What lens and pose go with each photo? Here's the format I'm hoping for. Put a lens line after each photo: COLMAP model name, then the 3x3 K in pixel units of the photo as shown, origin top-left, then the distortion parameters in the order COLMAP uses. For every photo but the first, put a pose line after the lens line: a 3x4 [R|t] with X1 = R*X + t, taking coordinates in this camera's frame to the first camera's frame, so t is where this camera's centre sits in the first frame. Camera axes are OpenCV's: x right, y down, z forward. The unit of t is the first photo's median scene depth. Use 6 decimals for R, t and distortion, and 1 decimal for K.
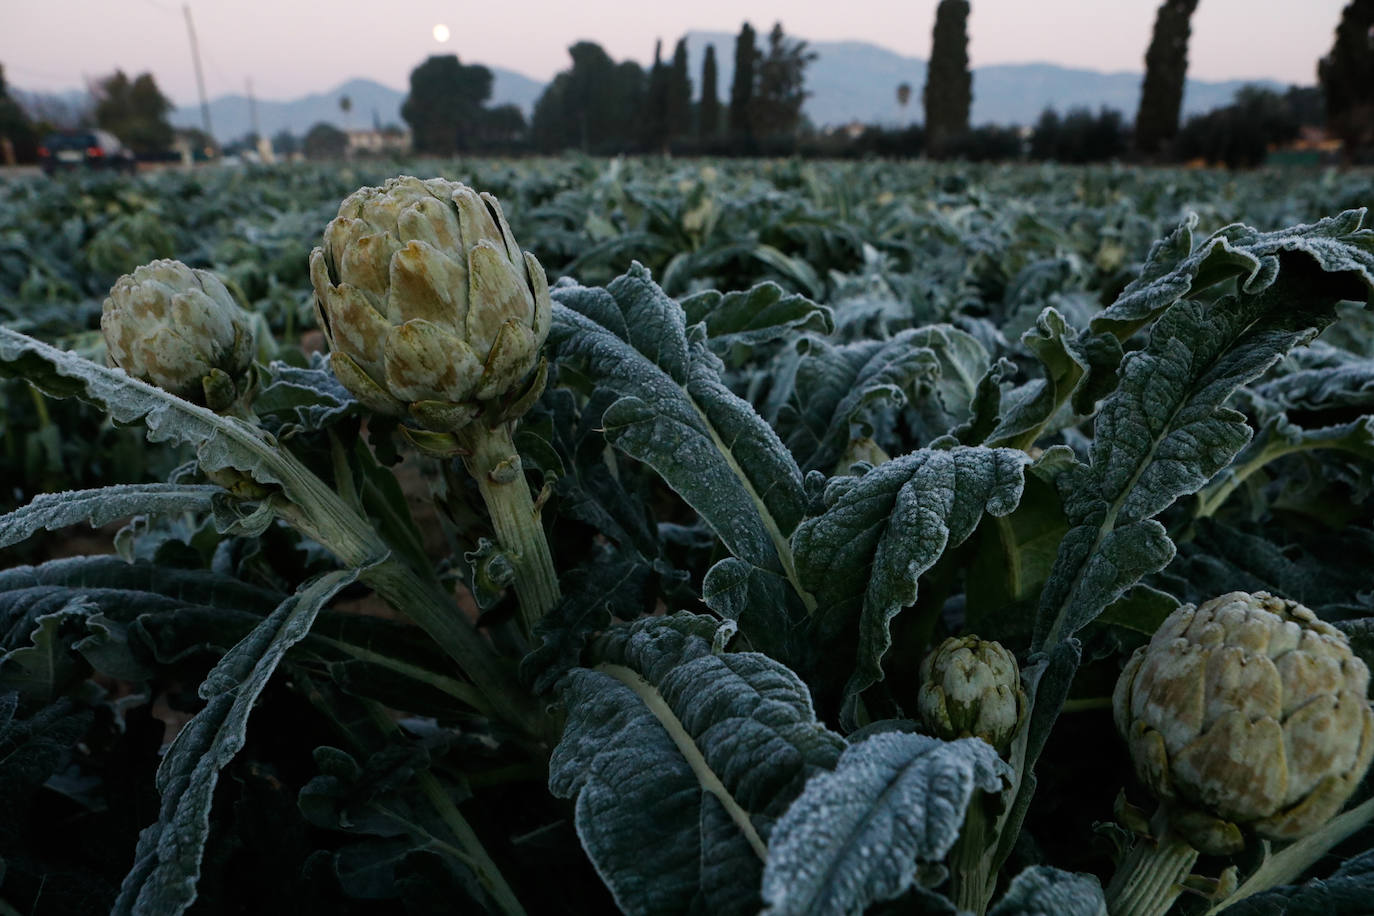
lens RADIAL K [[966.8, 0, 689.4], [0, 966.8, 472.1], [0, 0, 1]] dist [-0.101554, 0.083312]
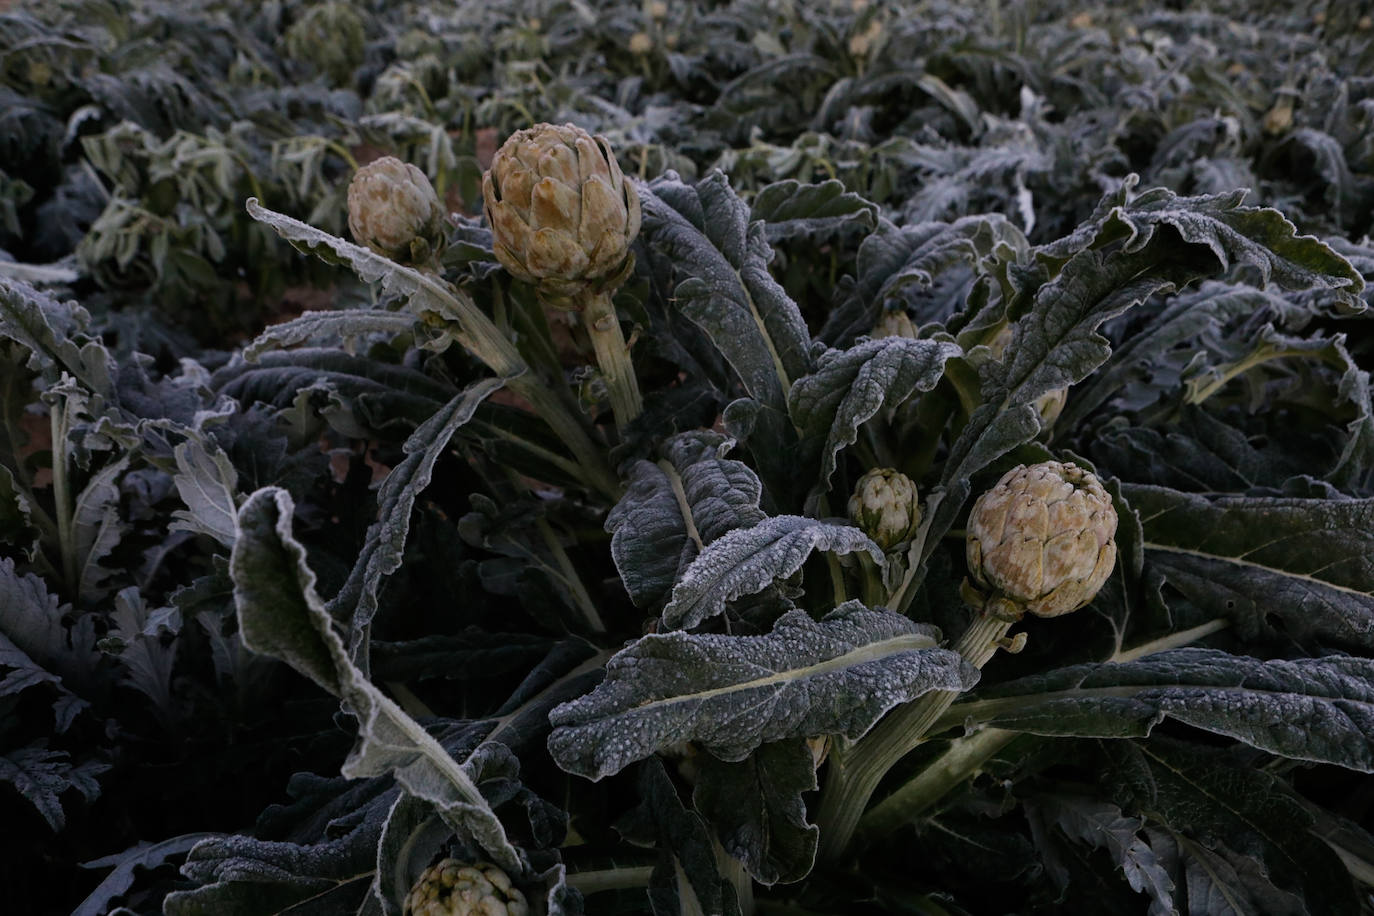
lens RADIAL K [[966.8, 0, 689.4], [0, 966.8, 472.1], [0, 0, 1]] dist [-0.101554, 0.083312]
pose [[0.982437, 0.117131, -0.145249, 0.177653], [-0.086520, 0.975646, 0.201567, -0.087757], [0.165322, -0.185460, 0.968645, -0.450086]]
